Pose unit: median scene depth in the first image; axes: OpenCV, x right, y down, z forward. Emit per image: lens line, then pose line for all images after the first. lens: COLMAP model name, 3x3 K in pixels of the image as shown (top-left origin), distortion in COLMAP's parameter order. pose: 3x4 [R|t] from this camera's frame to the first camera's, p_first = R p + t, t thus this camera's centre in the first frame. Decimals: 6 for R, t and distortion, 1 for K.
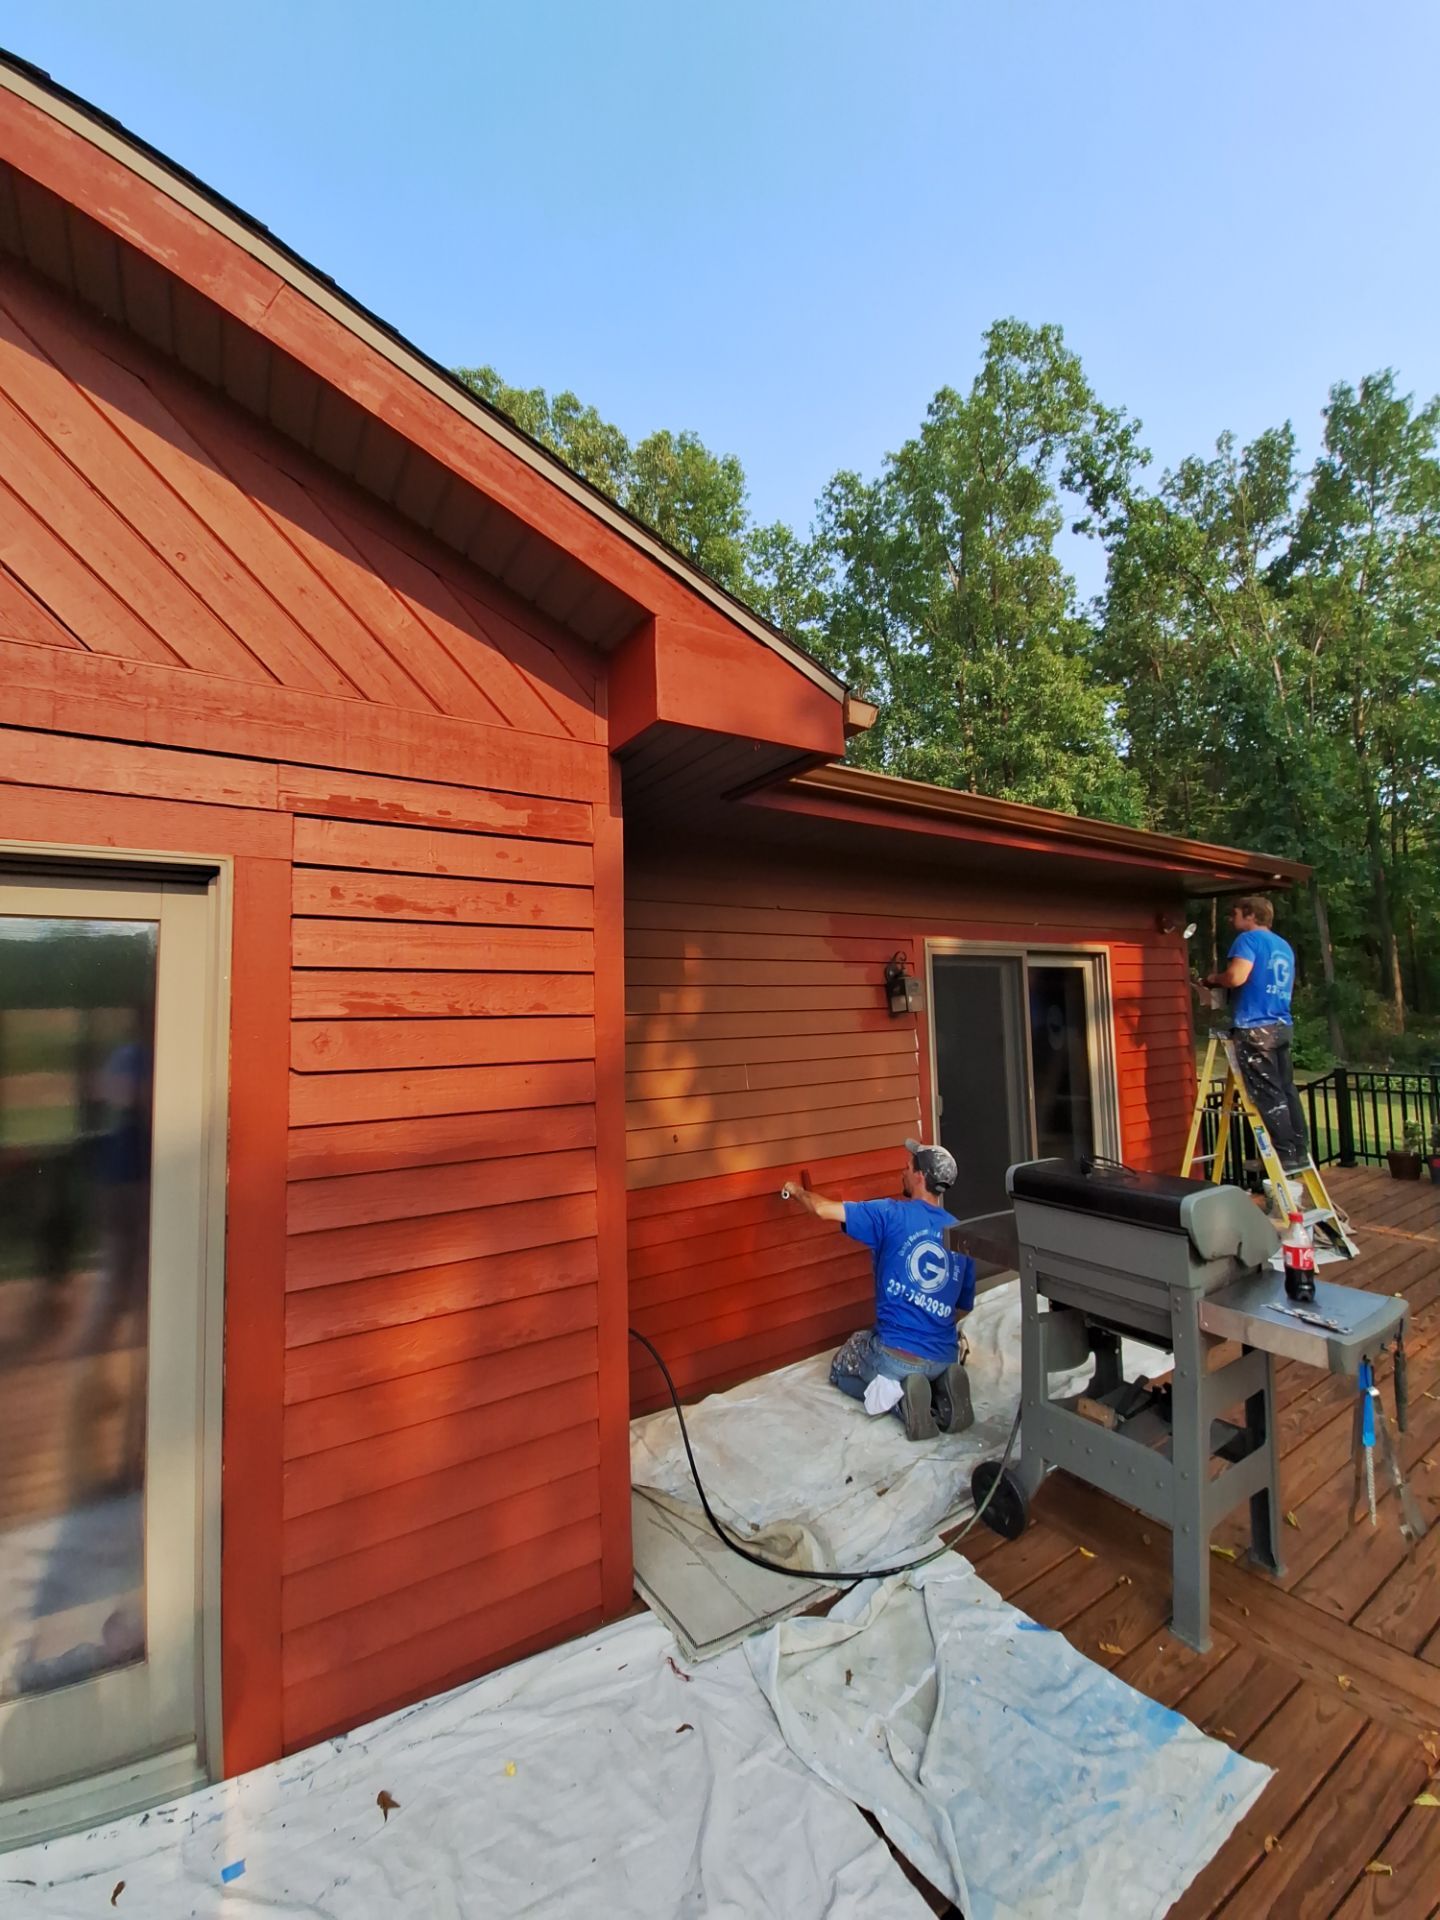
lens RADIAL K [[781.5, 0, 720.8], [0, 781.5, 968.2], [0, 0, 1]] dist [-0.018617, -0.001882]
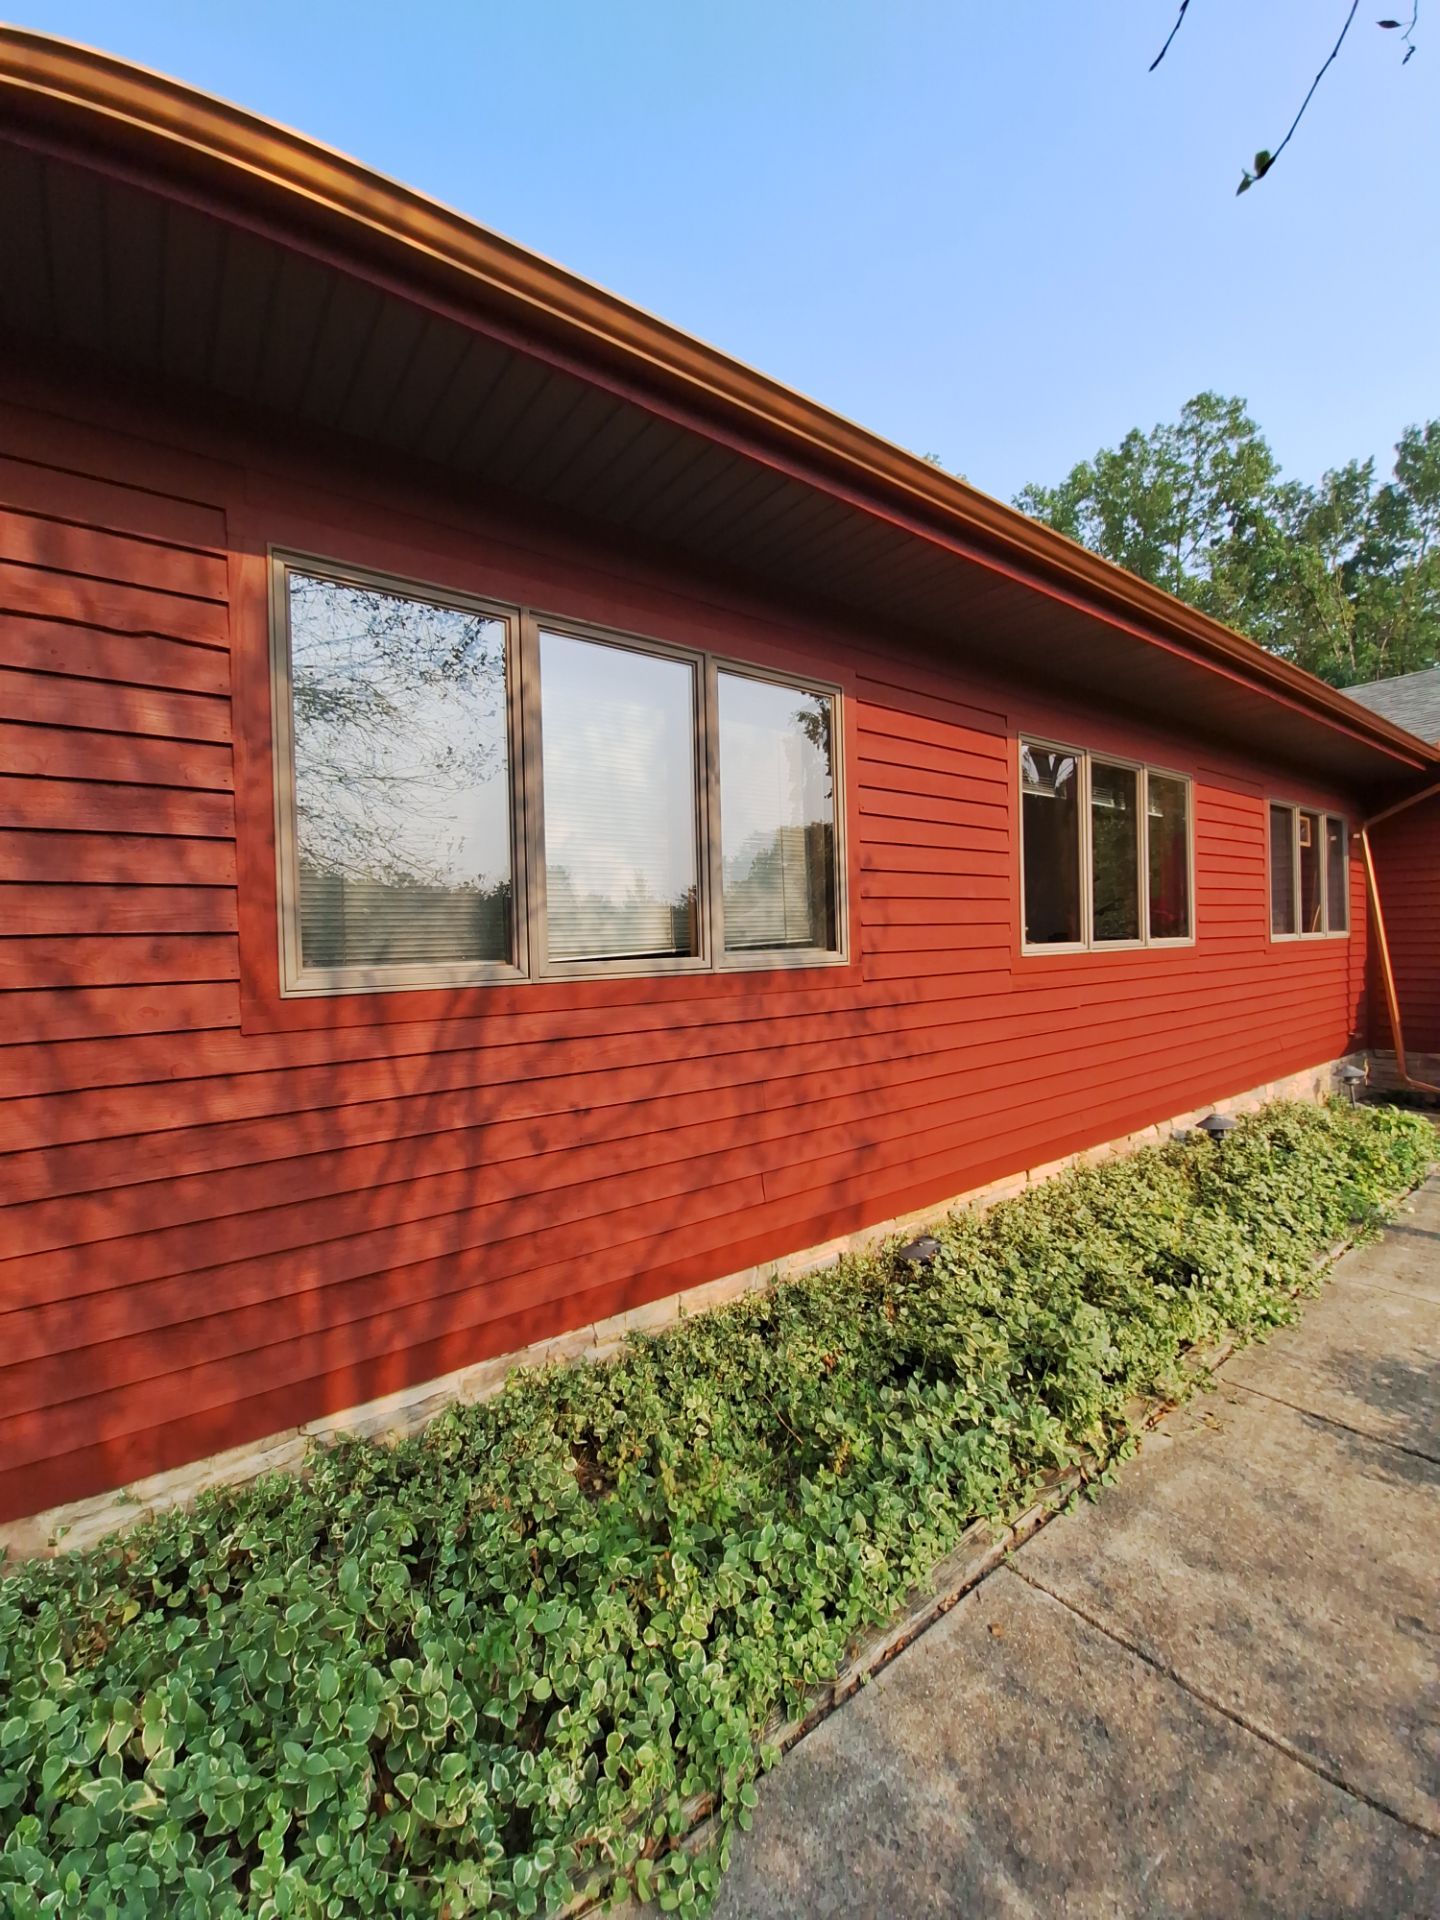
lens RADIAL K [[781.5, 0, 718.6], [0, 781.5, 955.5], [0, 0, 1]] dist [-0.018617, -0.001882]
pose [[0.997514, -0.009166, 0.069870, -0.405518], [0.003978, 0.997248, 0.074028, 0.000808], [-0.070357, -0.073566, 0.994805, -0.217666]]
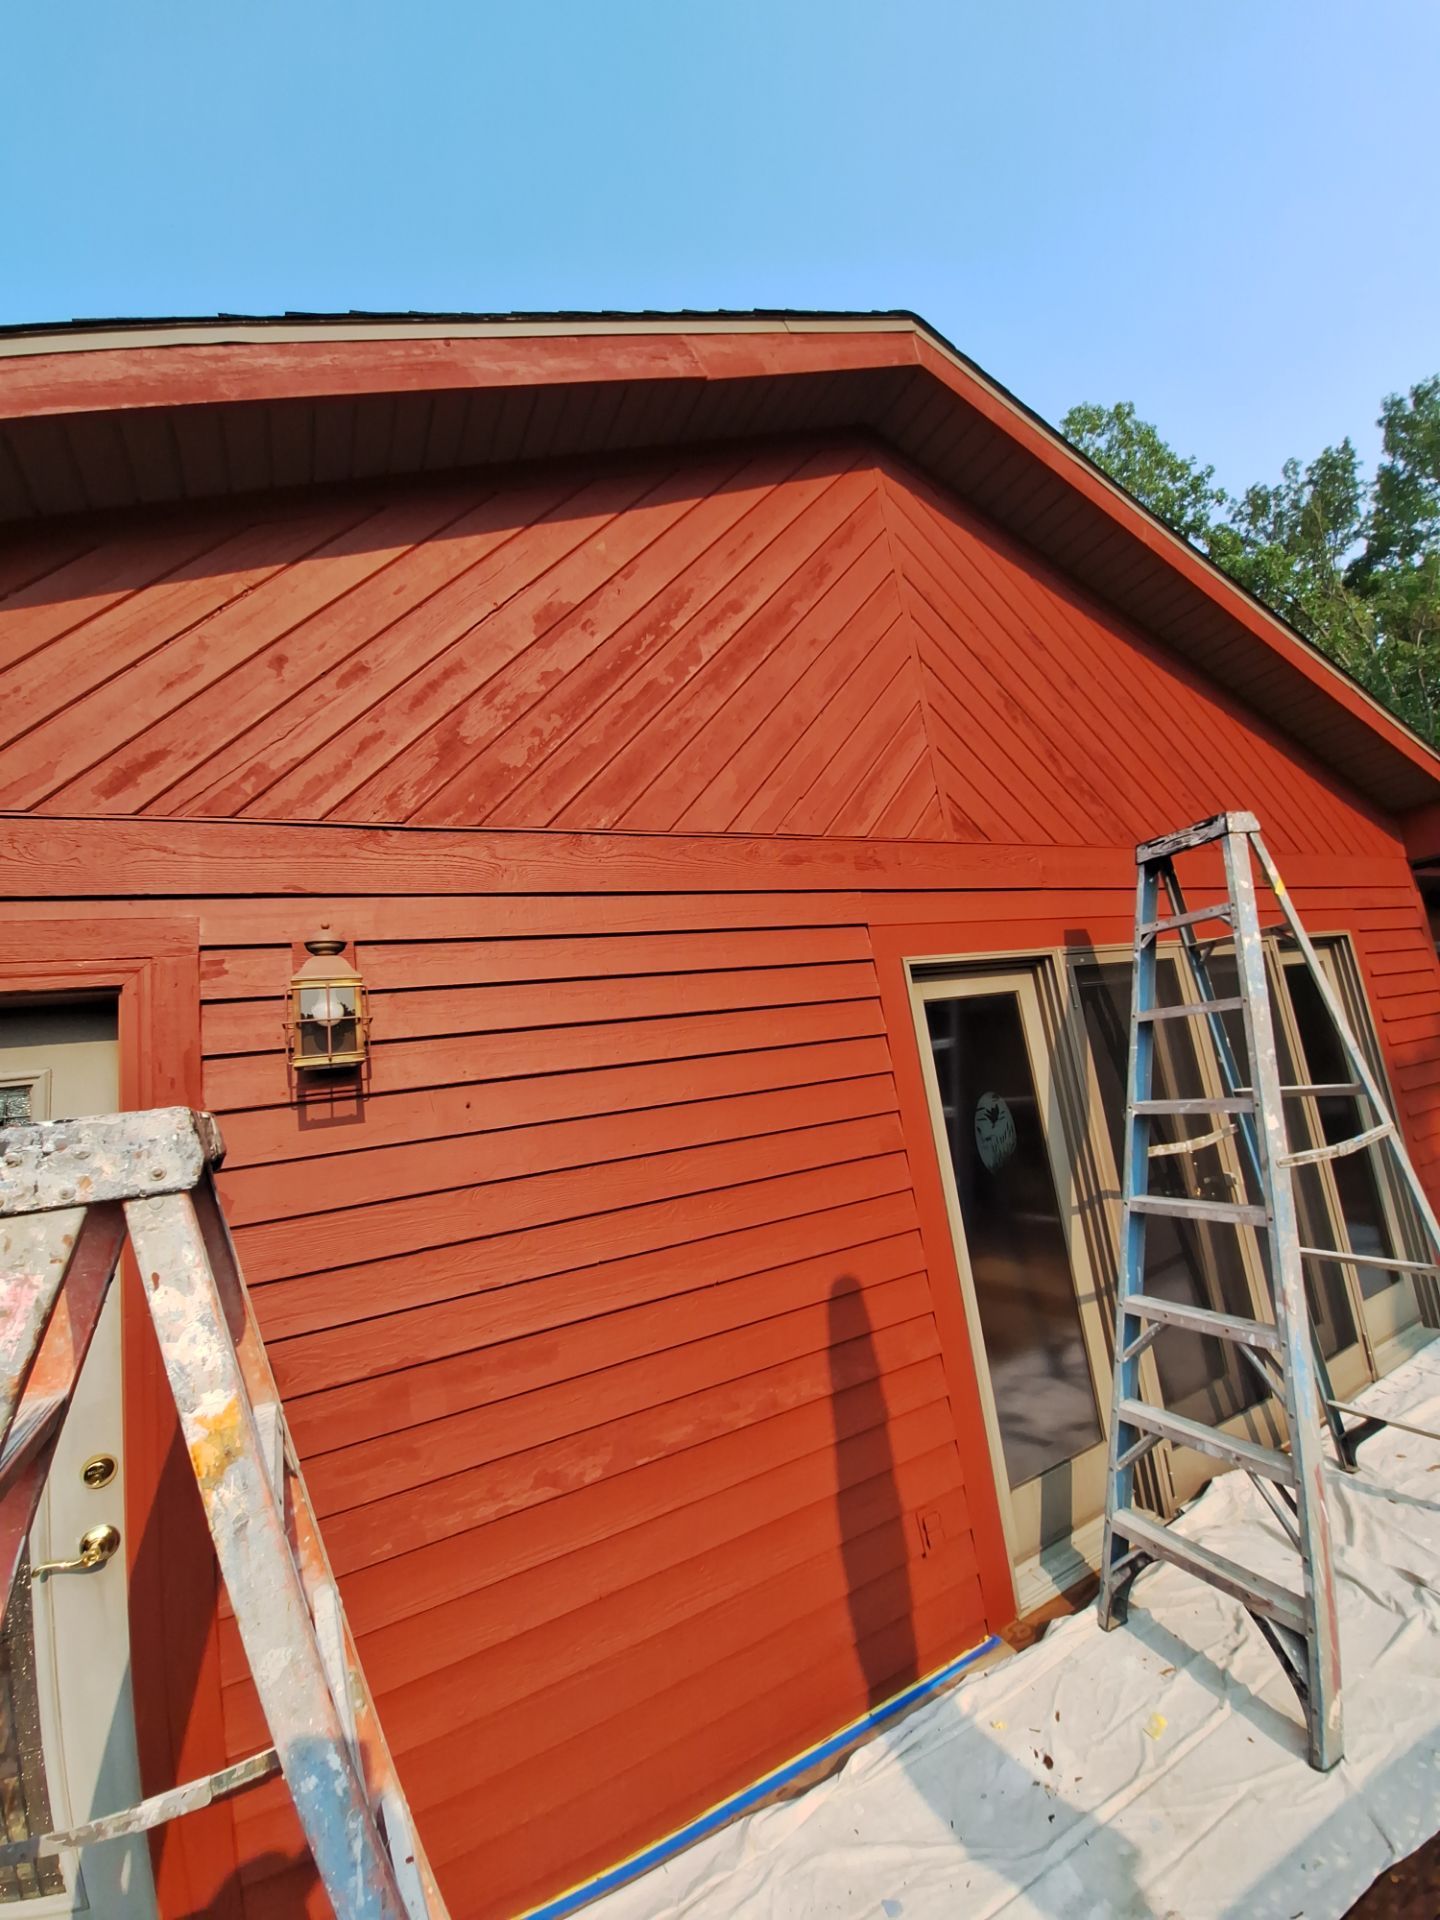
lens RADIAL K [[781.5, 0, 715.3], [0, 781.5, 955.7], [0, 0, 1]] dist [-0.018617, -0.001882]
pose [[0.988231, -0.124415, -0.088995, -0.113981], [0.115133, 0.988019, -0.102771, 0.000487], [0.100715, 0.091315, 0.990716, -0.068251]]
